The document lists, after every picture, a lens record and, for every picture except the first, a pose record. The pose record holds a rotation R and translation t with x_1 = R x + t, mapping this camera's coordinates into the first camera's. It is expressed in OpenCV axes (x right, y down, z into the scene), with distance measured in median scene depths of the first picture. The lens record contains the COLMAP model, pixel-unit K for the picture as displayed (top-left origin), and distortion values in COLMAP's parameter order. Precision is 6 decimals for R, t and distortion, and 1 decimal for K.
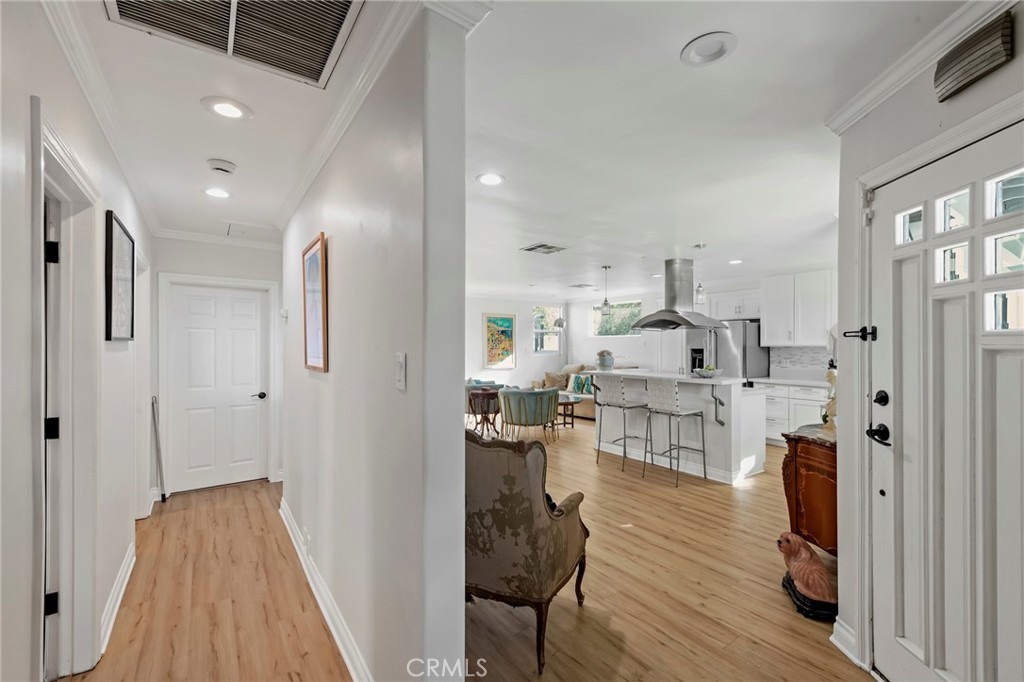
lens RADIAL K [[435.6, 0, 513.1], [0, 435.6, 345.2], [0, 0, 1]] dist [-0.015913, -0.000312]
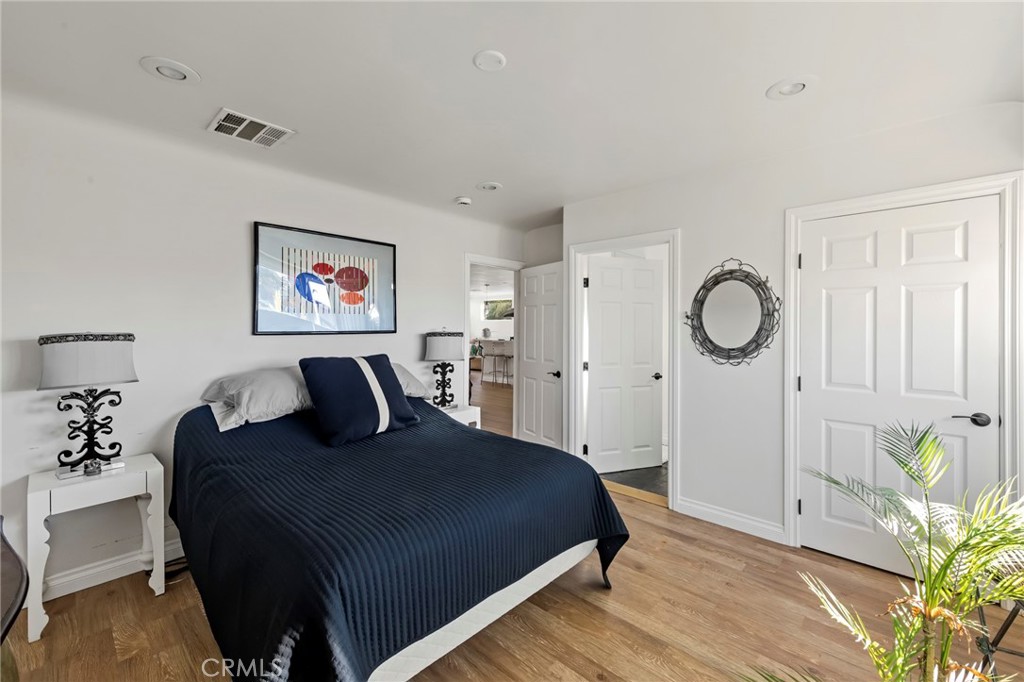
lens RADIAL K [[398.3, 0, 512.5], [0, 398.3, 332.6], [0, 0, 1]] dist [0.002178, -0.000217]
pose [[0.972725, 0.003916, 0.231930, -0.087725], [-0.007965, 0.999832, 0.016527, 0.000788], [-0.231827, -0.017924, 0.972592, -0.756405]]
